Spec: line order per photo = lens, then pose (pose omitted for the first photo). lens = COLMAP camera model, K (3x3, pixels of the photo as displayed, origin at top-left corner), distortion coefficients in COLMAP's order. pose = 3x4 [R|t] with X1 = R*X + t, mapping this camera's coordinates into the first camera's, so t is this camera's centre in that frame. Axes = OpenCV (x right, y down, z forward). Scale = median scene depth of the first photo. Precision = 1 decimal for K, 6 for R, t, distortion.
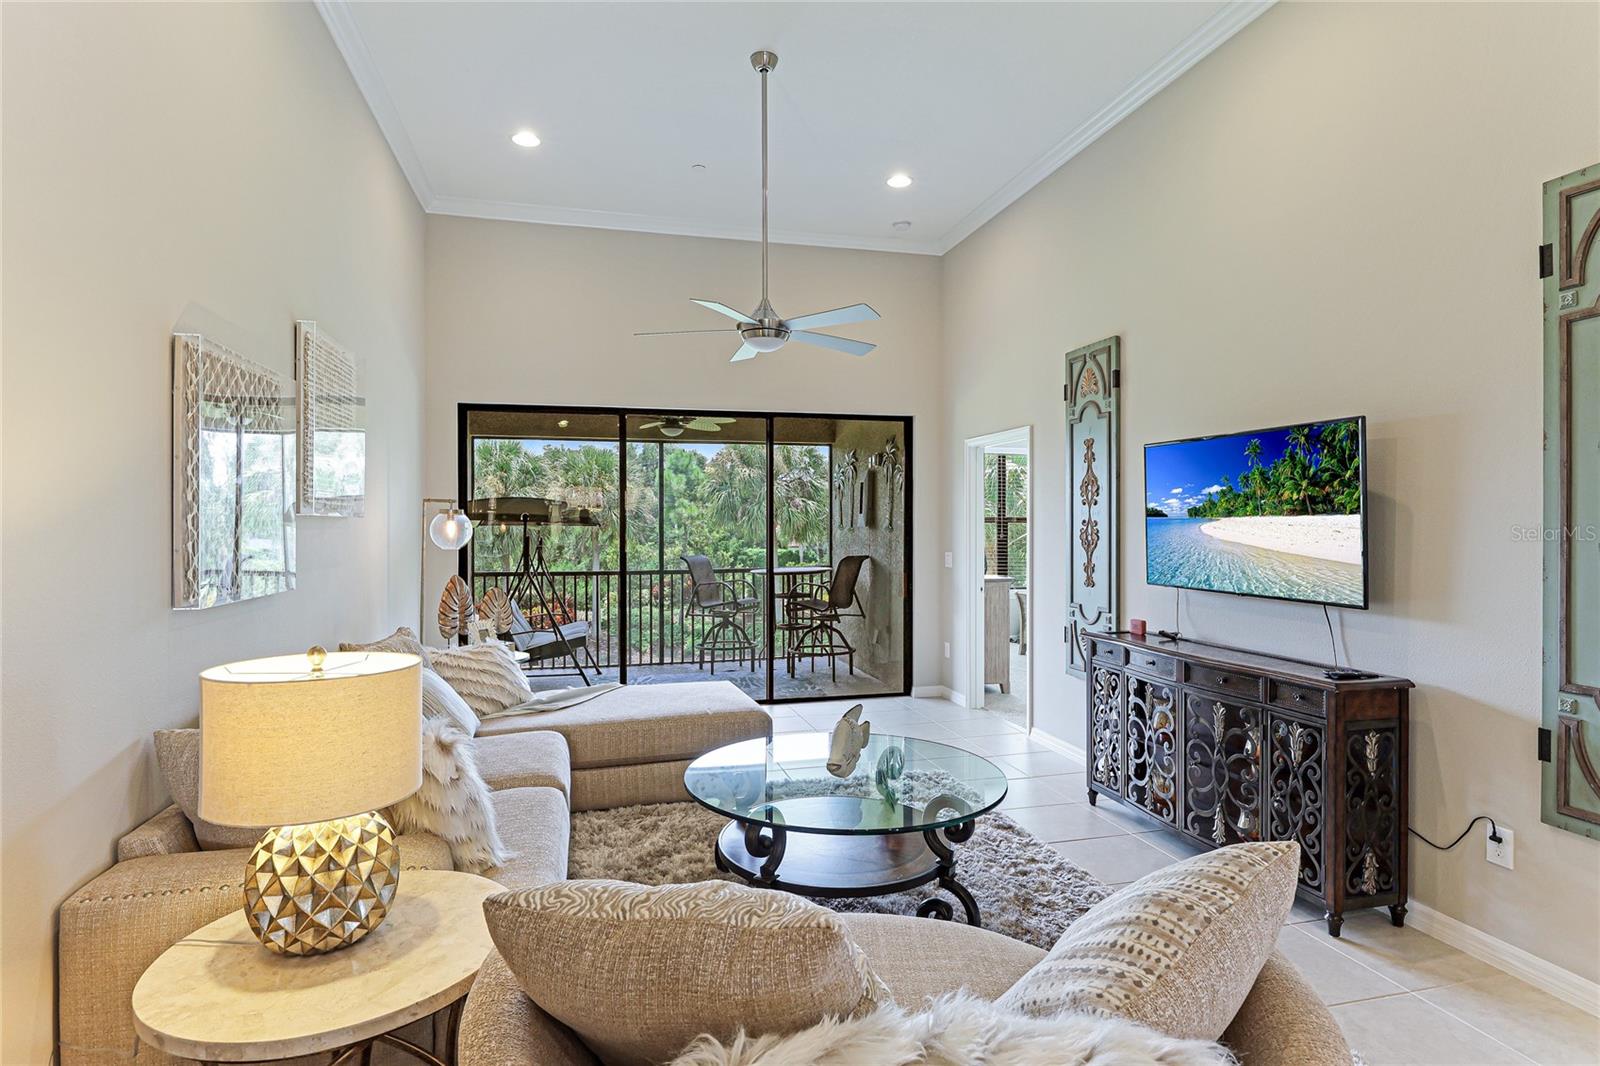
lens RADIAL K [[830.6, 0, 799.7], [0, 830.6, 526.2], [0, 0, 1]] dist [0.000172, -0.001215]
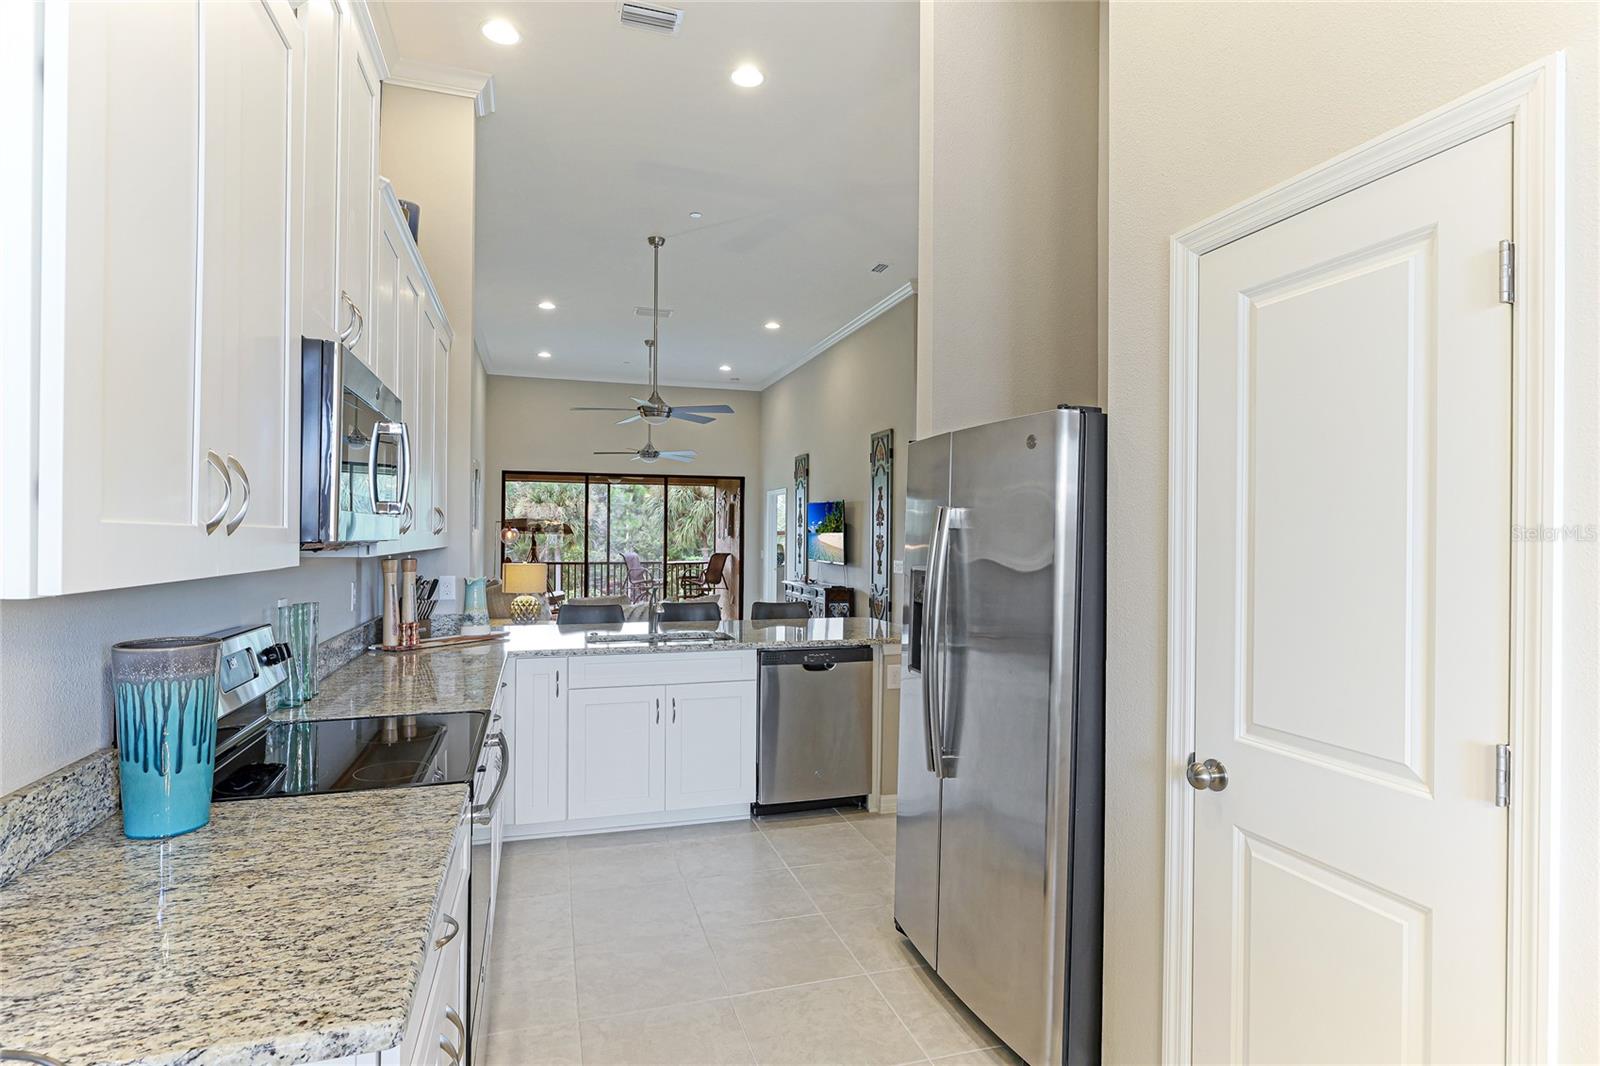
lens RADIAL K [[830.6, 0, 797.5], [0, 830.6, 534.1], [0, 0, 1]] dist [0.000172, -0.001215]
pose [[0.998688, 0.009989, 0.050224, 0.256154], [-0.009803, 0.999944, -0.003951, 0.002434], [-0.050261, 0.003454, 0.998730, -1.362949]]
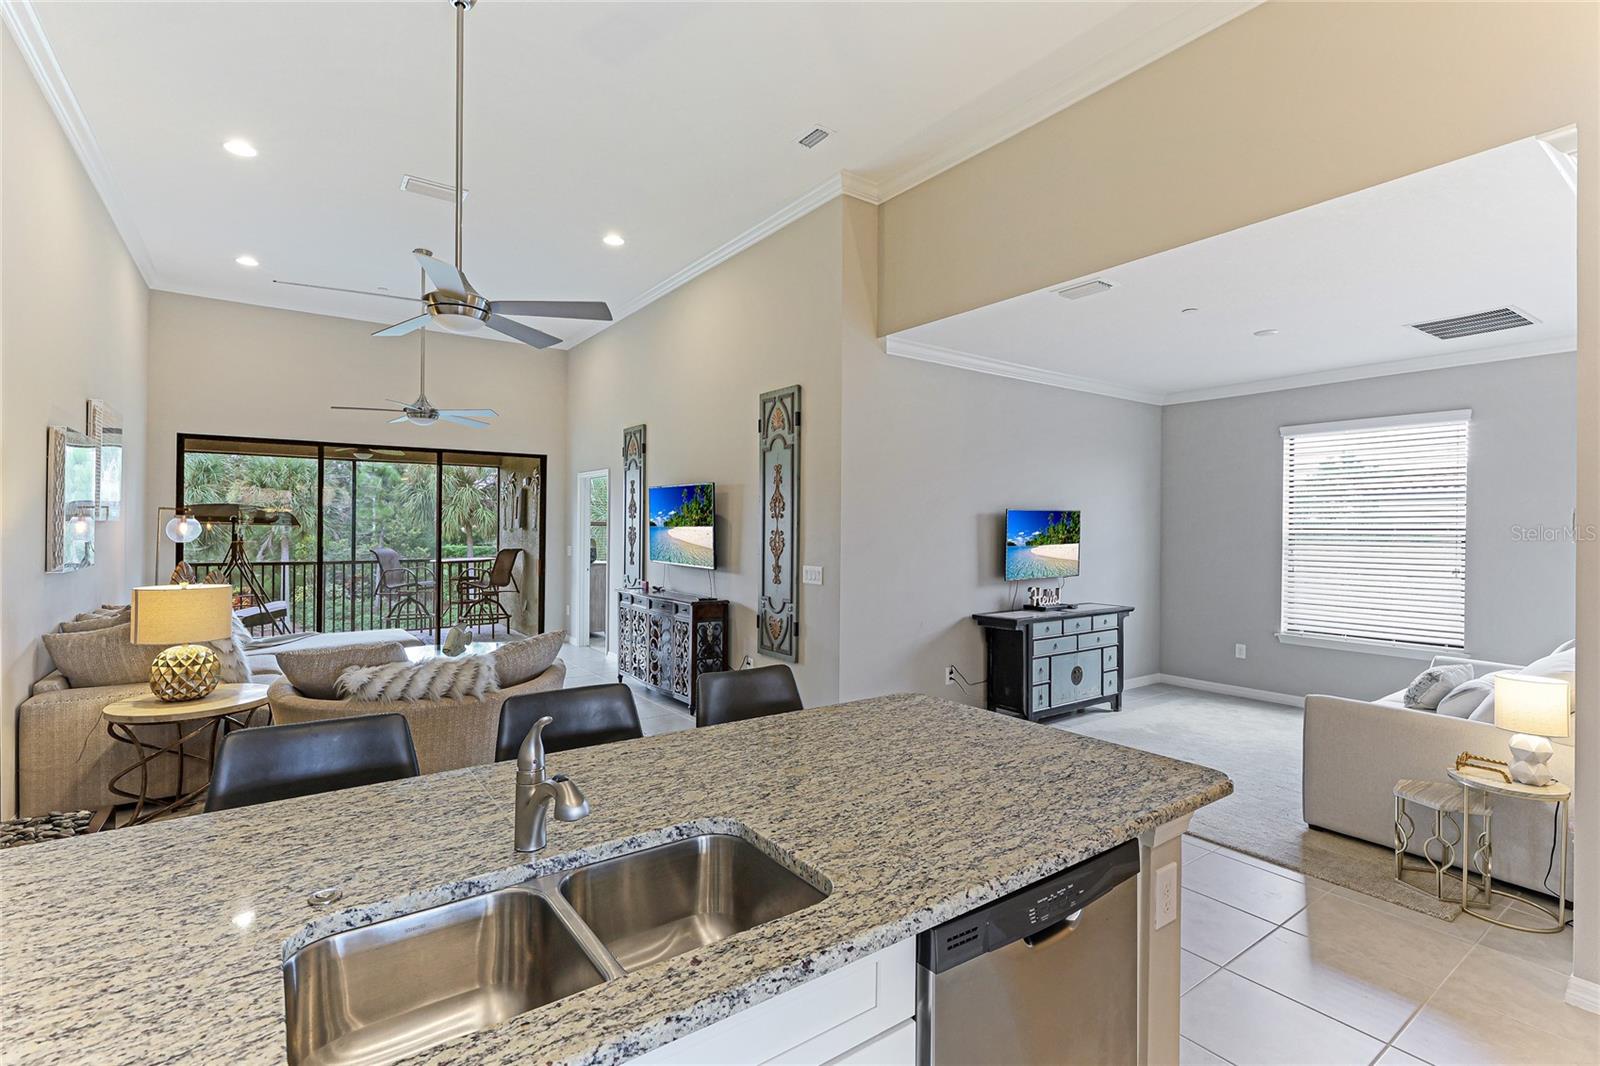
lens RADIAL K [[735.8, 0, 789.8], [0, 735.8, 526.2], [0, 0, 1]] dist [0.009003, -0.000335]
pose [[0.934479, 0.009941, 0.355880, 0.118431], [-0.009860, 0.999949, -0.002041, -0.009665], [-0.355883, -0.001602, 0.934529, -0.634943]]
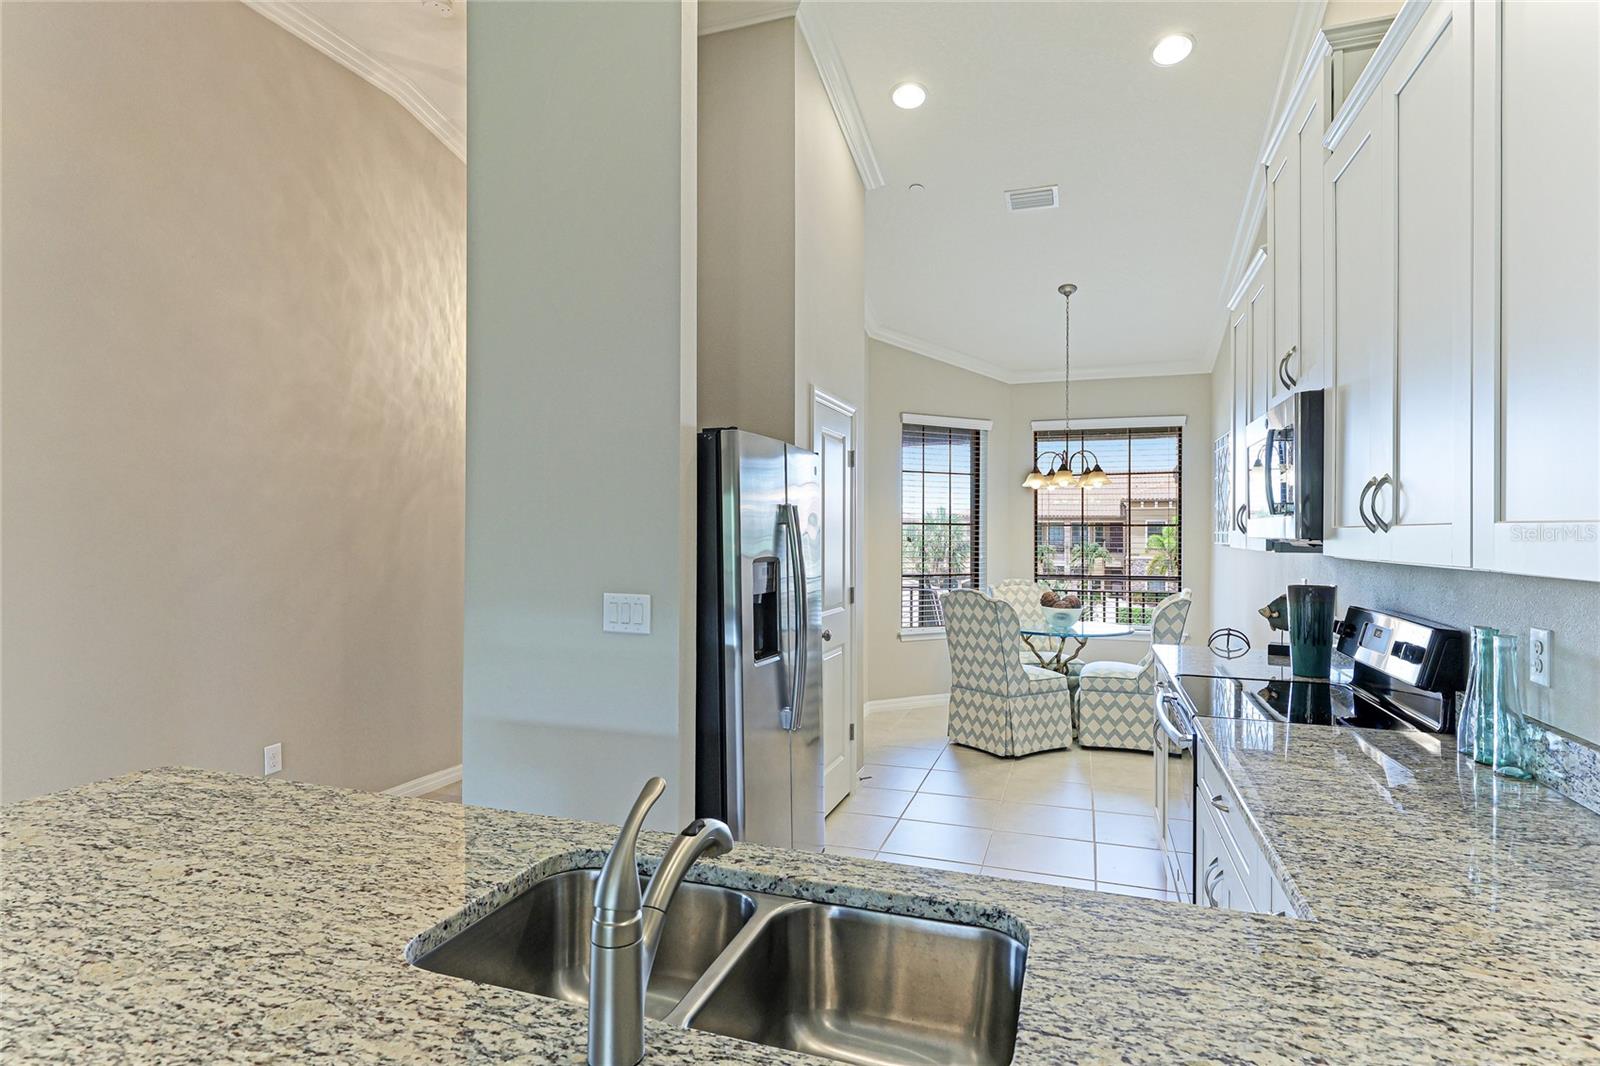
lens RADIAL K [[830.6, 0, 796.1], [0, 830.6, 530.7], [0, 0, 1]] dist [0.000172, -0.001215]
pose [[-0.830961, 0.003077, 0.556322, -0.010872], [0.001111, 0.999992, -0.003872, 0.005486], [-0.556329, -0.002599, -0.830958, -0.175939]]
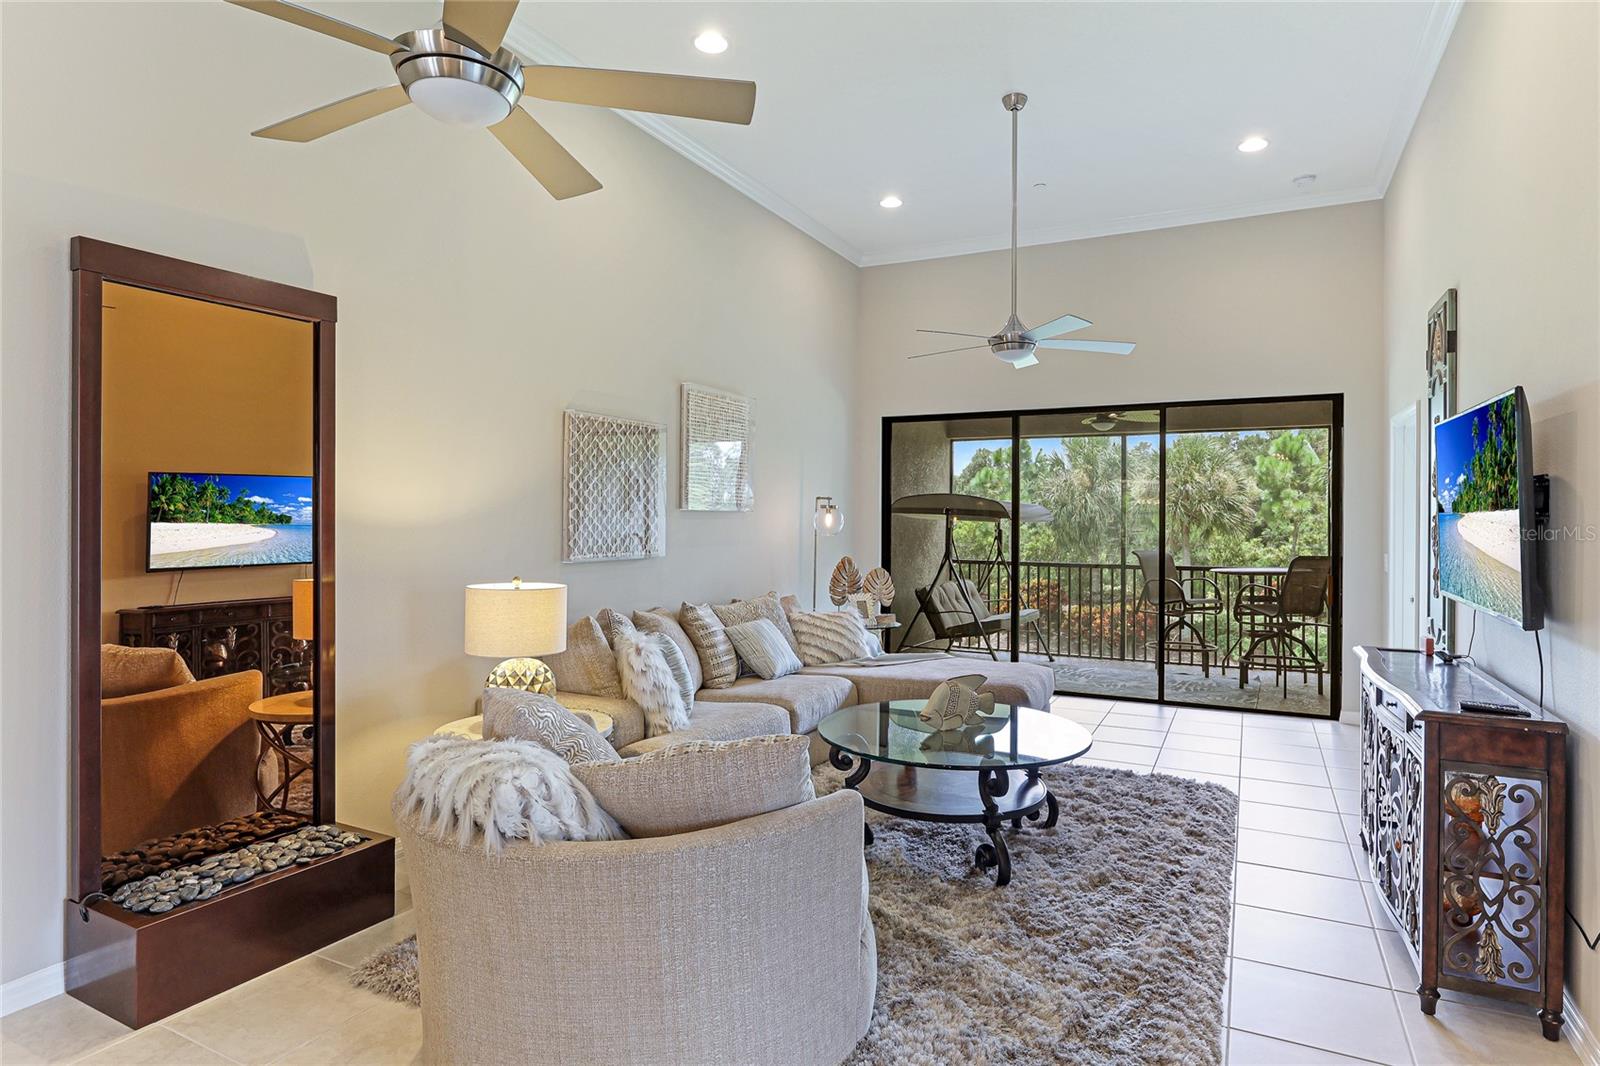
lens RADIAL K [[877.9, 0, 825.9], [0, 877.9, 508.9], [0, 0, 1]] dist [-0.001917, -0.001996]
pose [[0.762508, 0.000044, -0.646978, 0.498410], [-0.007822, 0.999928, -0.009151, -0.001753], [0.646931, 0.012039, 0.762453, -0.048609]]
